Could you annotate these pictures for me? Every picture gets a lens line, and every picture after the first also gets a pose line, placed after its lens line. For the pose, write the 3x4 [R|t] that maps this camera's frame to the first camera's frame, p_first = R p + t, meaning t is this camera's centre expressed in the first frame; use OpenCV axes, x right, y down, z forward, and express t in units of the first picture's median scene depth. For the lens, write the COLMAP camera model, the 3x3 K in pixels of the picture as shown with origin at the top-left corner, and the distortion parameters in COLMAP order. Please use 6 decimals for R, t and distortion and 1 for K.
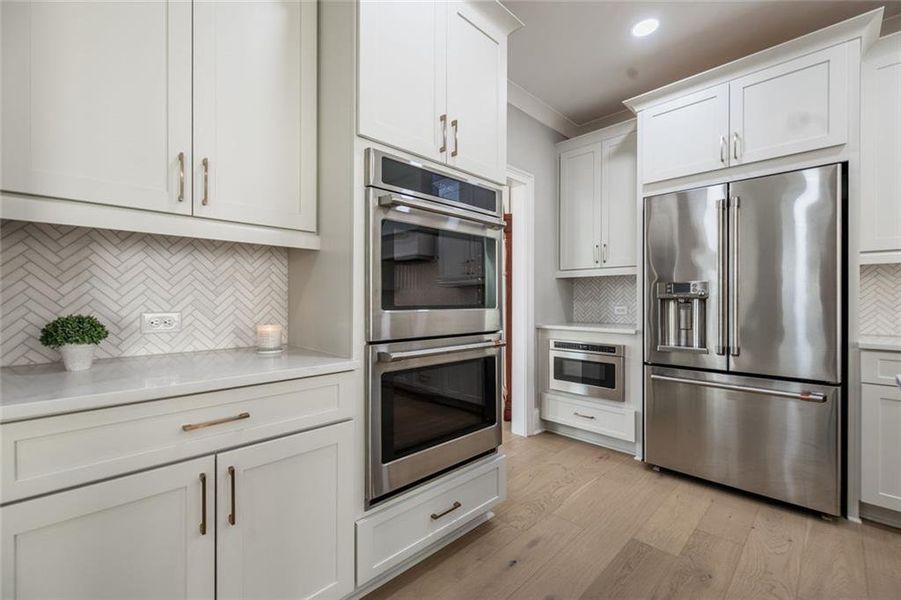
lens RADIAL K [[378.4, 0, 460.2], [0, 378.4, 301.2], [0, 0, 1]] dist [0.001619, 0.000253]
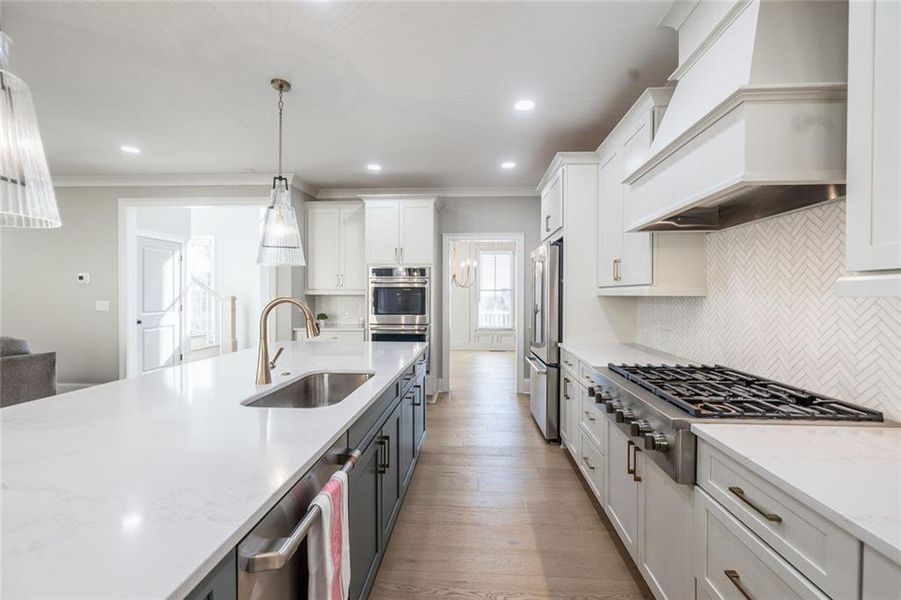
lens RADIAL K [[386.4, 0, 451.7], [0, 386.4, 295.1], [0, 0, 1]] dist [0.002356, 0.001148]
pose [[0.661831, 0.001463, -0.749652, 2.087975], [0.001051, 0.999995, 0.002879, -0.116428], [0.749652, -0.002694, 0.661826, -0.556230]]
